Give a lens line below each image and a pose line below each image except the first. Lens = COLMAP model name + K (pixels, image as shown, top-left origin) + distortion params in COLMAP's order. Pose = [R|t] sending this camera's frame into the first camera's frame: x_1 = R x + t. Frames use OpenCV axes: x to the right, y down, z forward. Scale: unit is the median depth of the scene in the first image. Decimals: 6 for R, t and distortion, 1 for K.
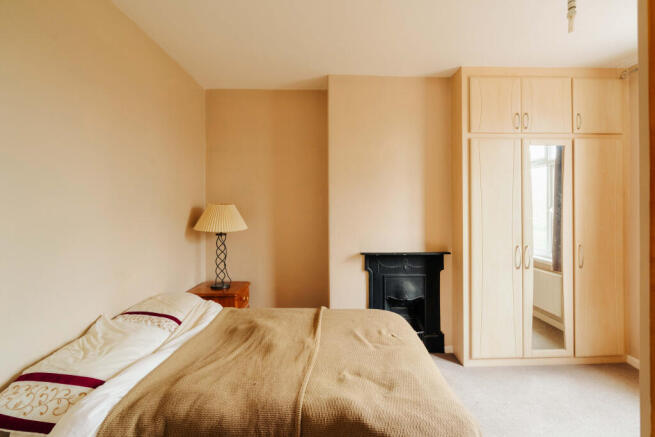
lens RADIAL K [[302.0, 0, 343.2], [0, 302.0, 205.2], [0, 0, 1]] dist [-0.000328, 0.001228]
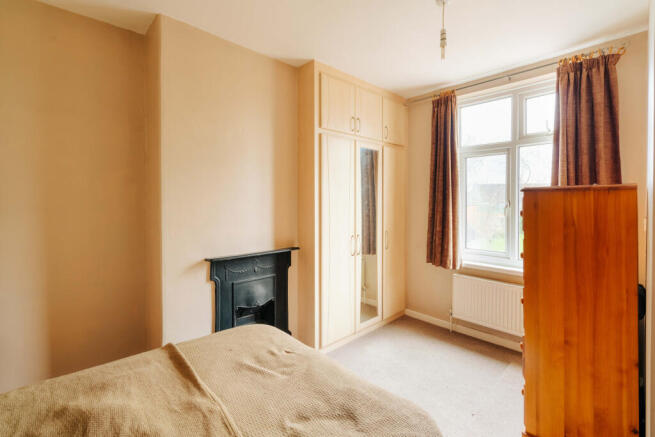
lens RADIAL K [[302.0, 0, 319.6], [0, 302.0, 201.6], [0, 0, 1]] dist [-0.000328, 0.001228]
pose [[0.755798, -0.001791, 0.654802, -0.247670], [-0.006019, 0.999935, 0.009682, -0.001517], [-0.654777, -0.011258, 0.755739, 0.229104]]
